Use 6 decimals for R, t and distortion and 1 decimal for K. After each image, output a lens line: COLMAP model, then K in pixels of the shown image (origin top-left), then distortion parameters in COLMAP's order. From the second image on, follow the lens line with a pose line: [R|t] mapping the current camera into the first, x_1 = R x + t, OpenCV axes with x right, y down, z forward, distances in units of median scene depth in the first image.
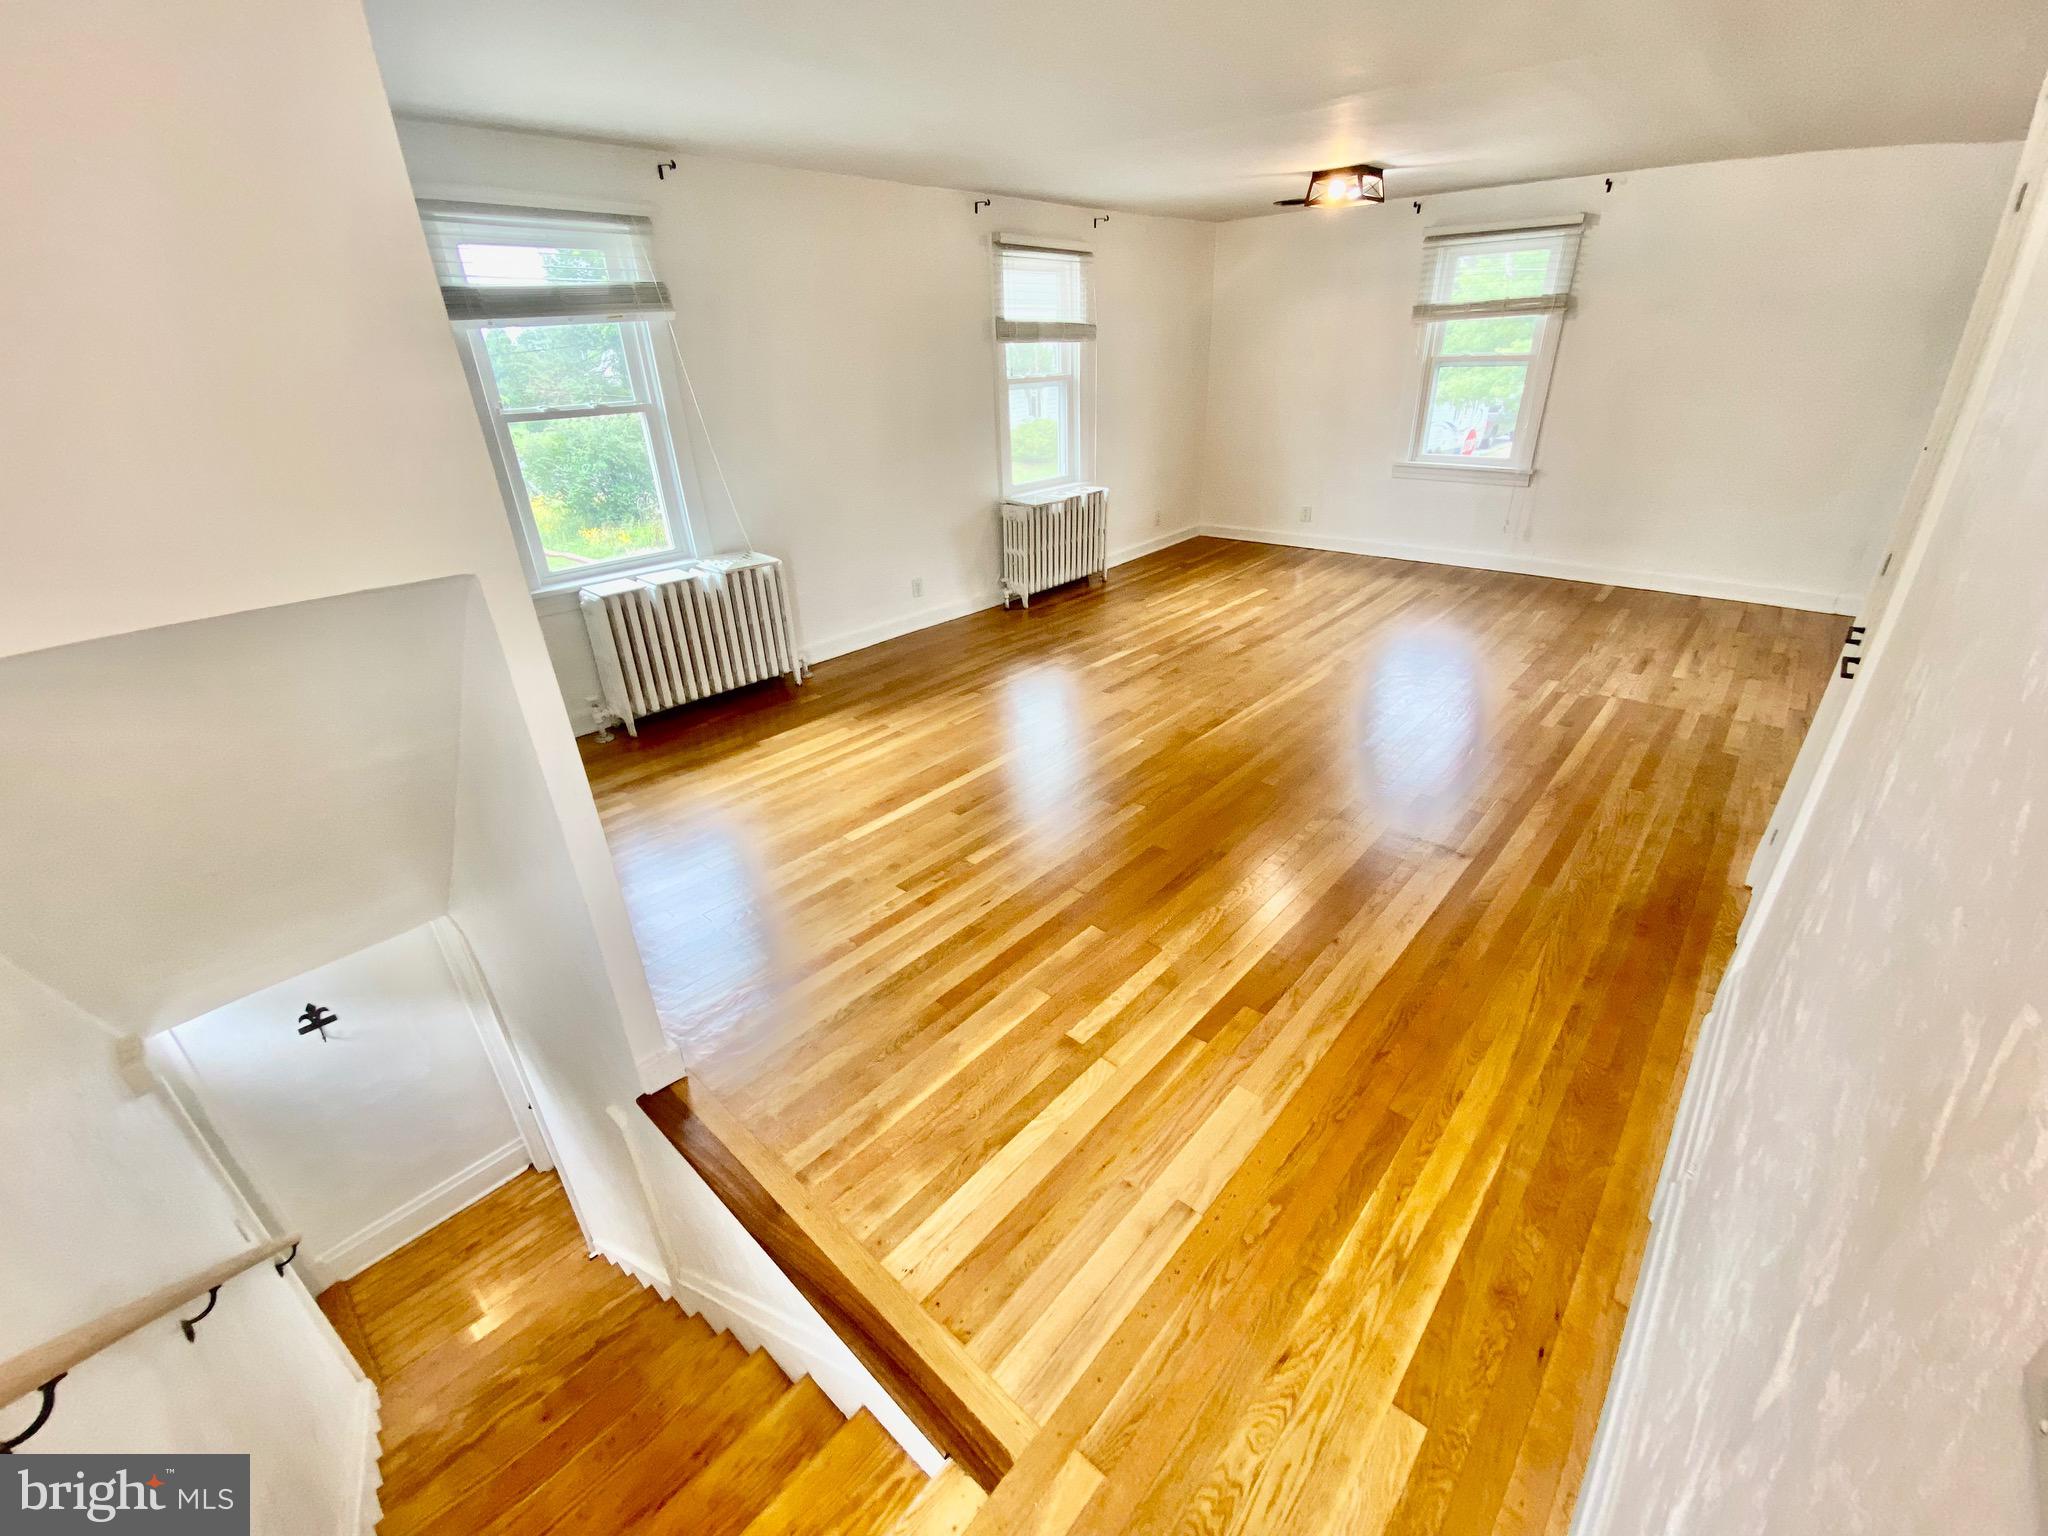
lens RADIAL K [[863.8, 0, 1024.0], [0, 863.8, 768.0], [0, 0, 1]] dist [-0.002749, -0.000416]
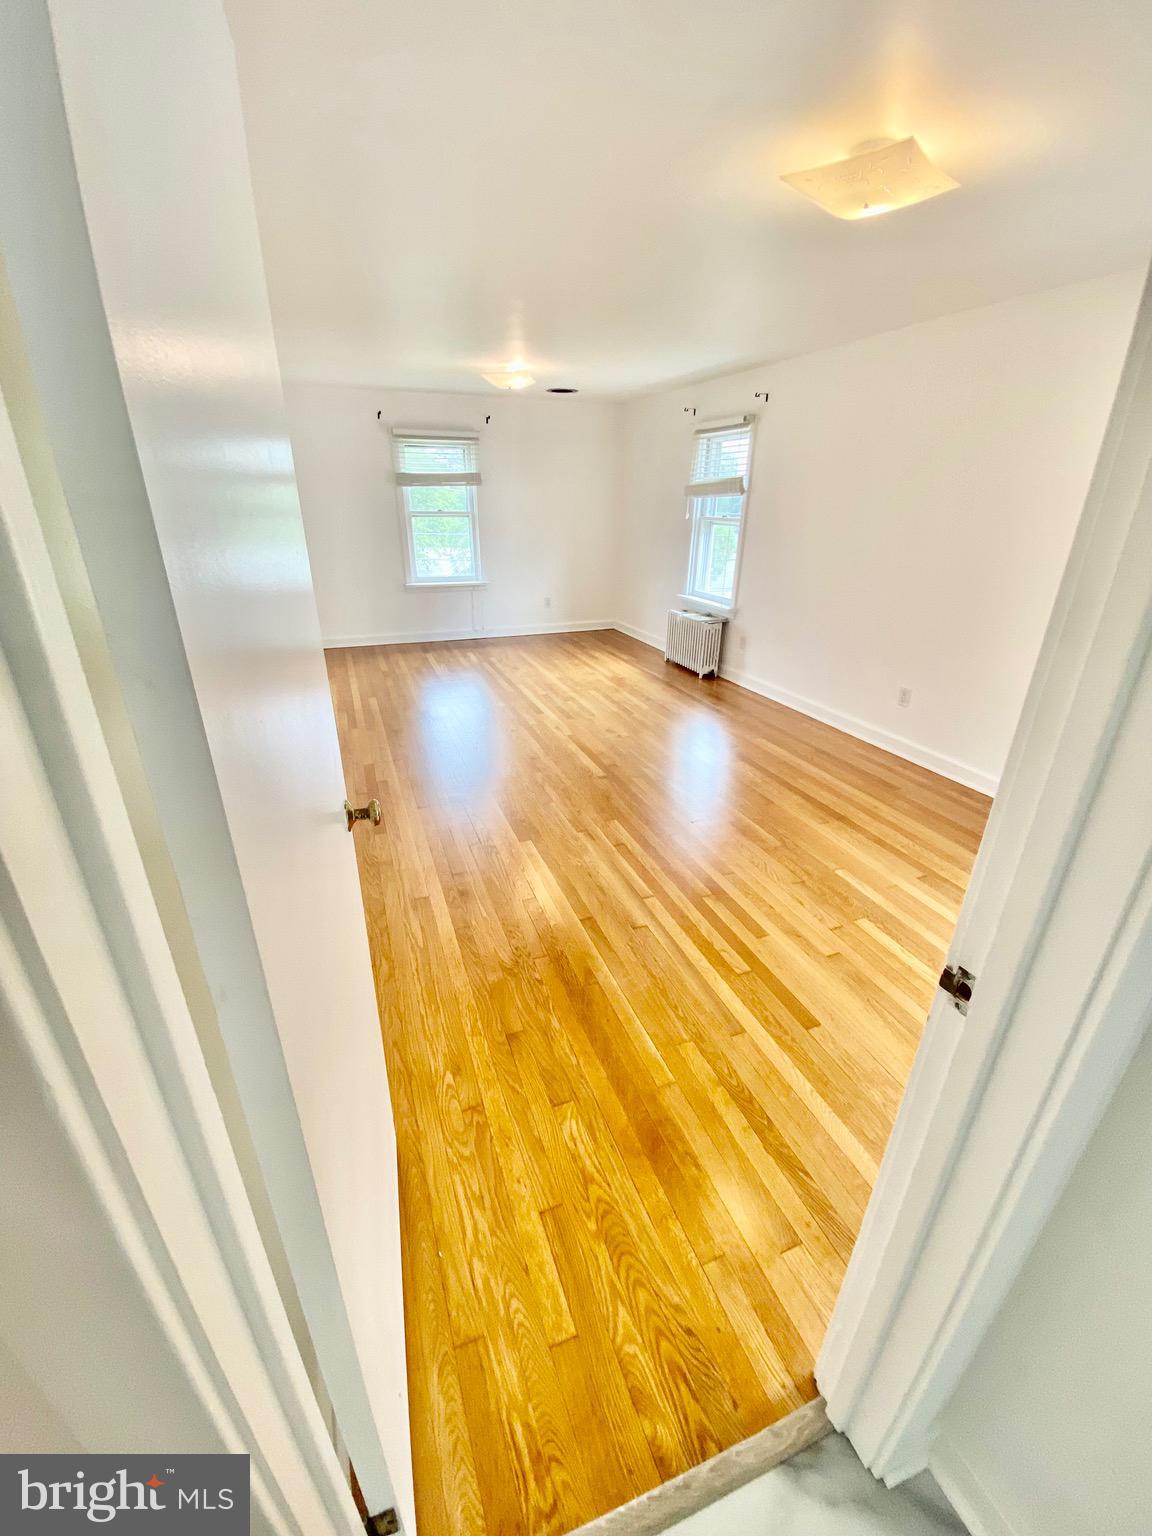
lens RADIAL K [[647.9, 0, 576.0], [0, 647.9, 768.0], [0, 0, 1]] dist [-0.002749, -0.000416]
pose [[0.884097, 0.224829, -0.409664, 0.906785], [-0.248806, 0.968538, -0.005402, -0.009100], [0.395561, 0.106703, 0.912221, -0.016869]]
